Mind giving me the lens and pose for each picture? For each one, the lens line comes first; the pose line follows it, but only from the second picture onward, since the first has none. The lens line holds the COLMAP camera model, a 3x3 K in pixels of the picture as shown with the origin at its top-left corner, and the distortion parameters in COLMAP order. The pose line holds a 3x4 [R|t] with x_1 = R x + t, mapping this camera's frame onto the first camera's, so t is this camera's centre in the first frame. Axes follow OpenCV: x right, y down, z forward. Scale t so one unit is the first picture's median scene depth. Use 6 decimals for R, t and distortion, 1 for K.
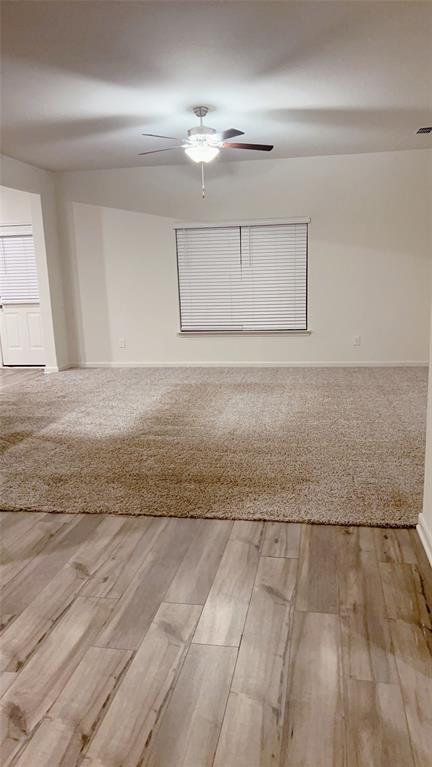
lens RADIAL K [[558.3, 0, 226.2], [0, 558.3, 381.8], [0, 0, 1]] dist [0.100072, -0.106509]
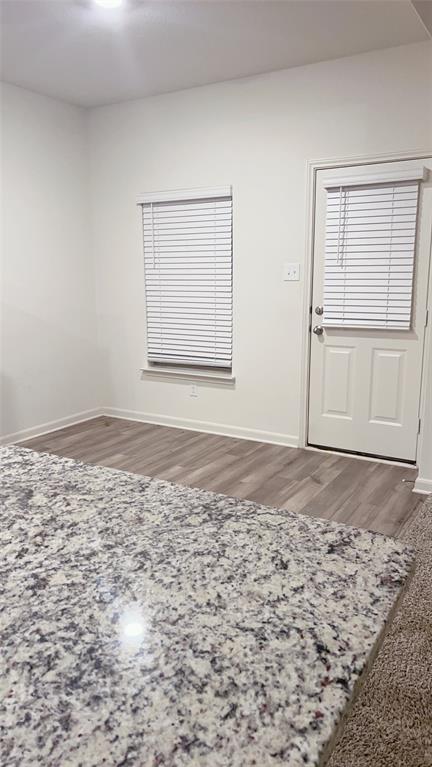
lens RADIAL K [[558.3, 0, 226.2], [0, 558.3, 381.8], [0, 0, 1]] dist [0.100072, -0.106509]
pose [[0.937596, 0.092781, -0.335121, -0.462720], [-0.087790, 0.995686, 0.030046, -0.146600], [0.336463, 0.001249, 0.941696, 0.768363]]
